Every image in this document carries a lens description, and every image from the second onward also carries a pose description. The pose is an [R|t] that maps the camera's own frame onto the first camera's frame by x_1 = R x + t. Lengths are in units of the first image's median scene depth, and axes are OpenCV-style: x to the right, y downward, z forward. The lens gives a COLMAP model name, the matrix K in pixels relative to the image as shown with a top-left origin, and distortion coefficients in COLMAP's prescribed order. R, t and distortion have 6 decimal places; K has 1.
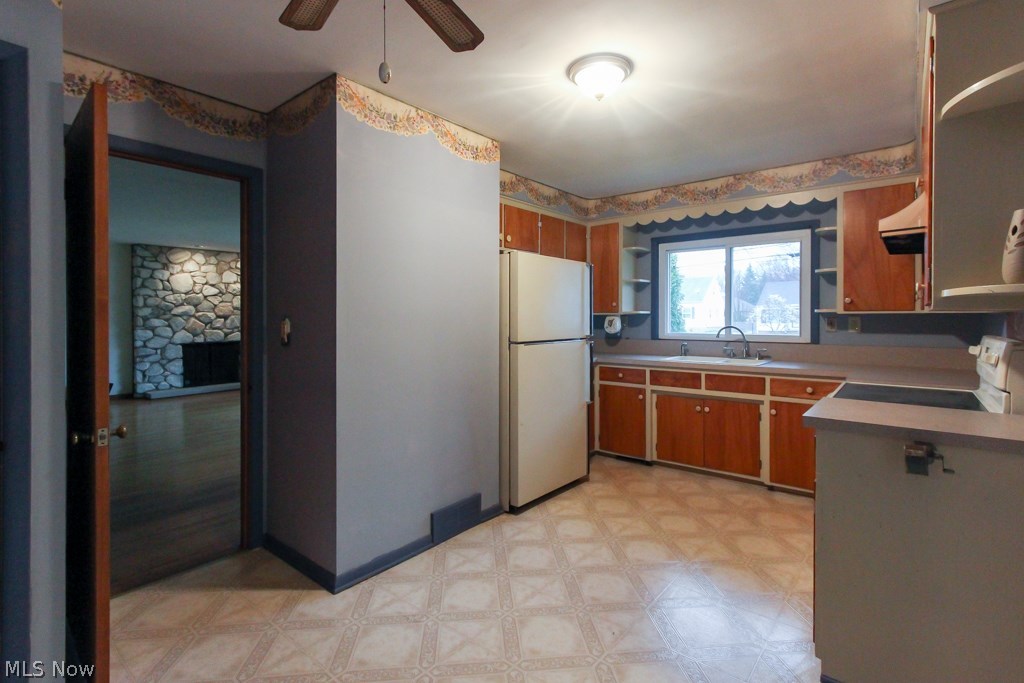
lens RADIAL K [[493.2, 0, 514.7], [0, 493.2, 319.4], [0, 0, 1]] dist [0.000748, 0.000364]
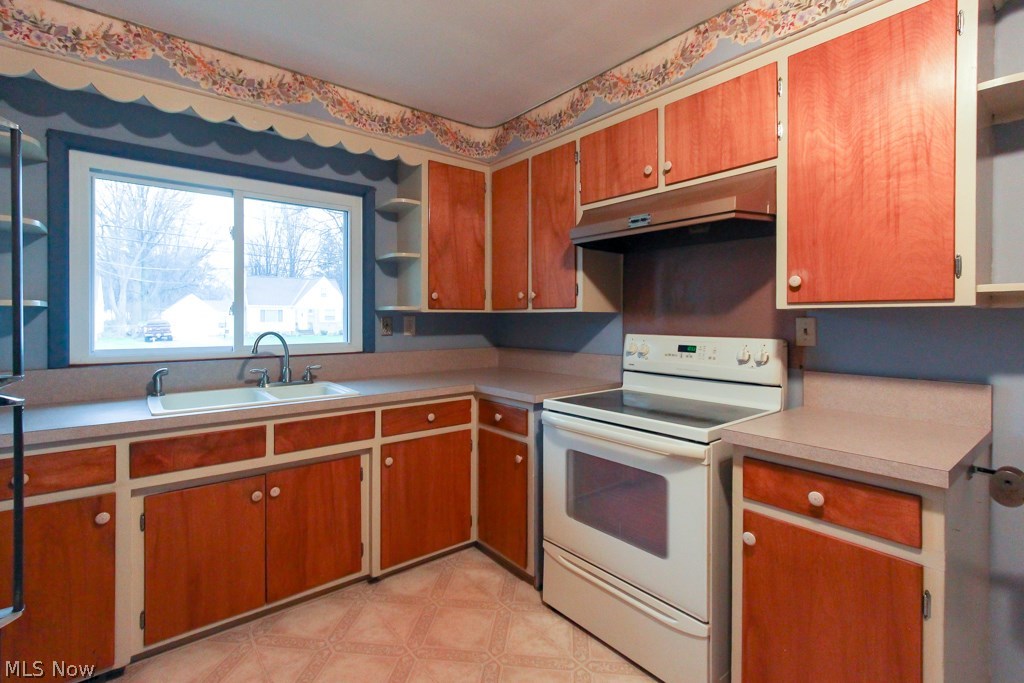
lens RADIAL K [[474.1, 0, 512.1], [0, 474.1, 319.8], [0, 0, 1]] dist [0.000870, 0.000325]
pose [[0.201124, -0.002147, 0.979563, -0.051824], [0.003543, 0.999993, 0.001465, -0.000182], [-0.979559, 0.003176, 0.201130, 0.633834]]
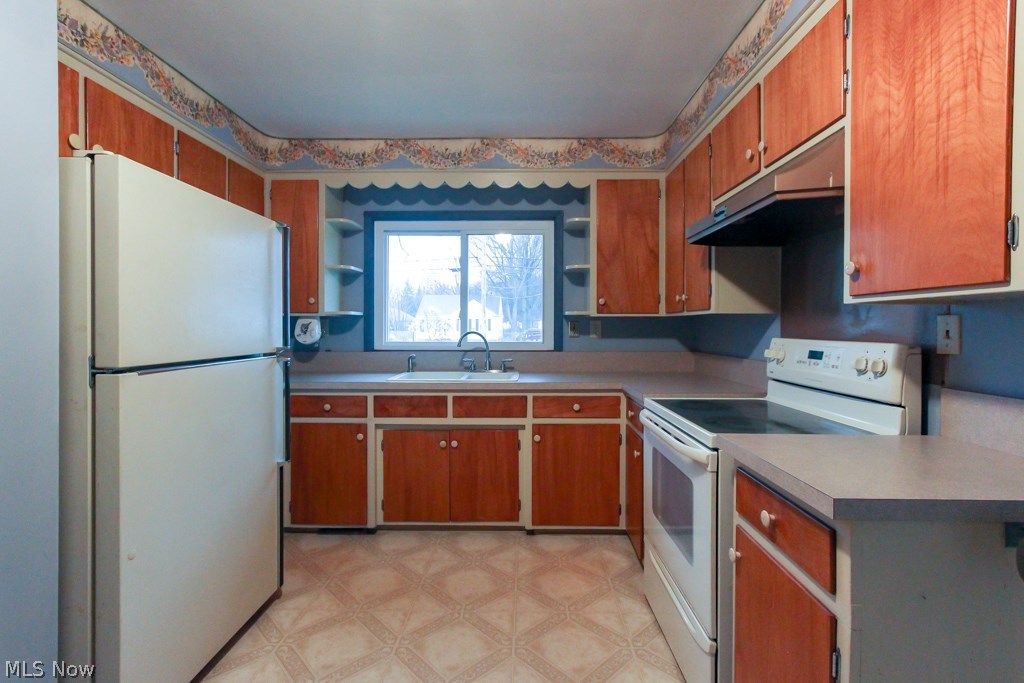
lens RADIAL K [[481.6, 0, 521.0], [0, 481.6, 330.8], [0, 0, 1]] dist [0.002070, 0.001130]
pose [[0.776796, -0.002939, 0.629746, 0.011135], [0.000296, 0.999991, 0.004301, 0.009338], [-0.629753, -0.003154, 0.776789, 0.364955]]
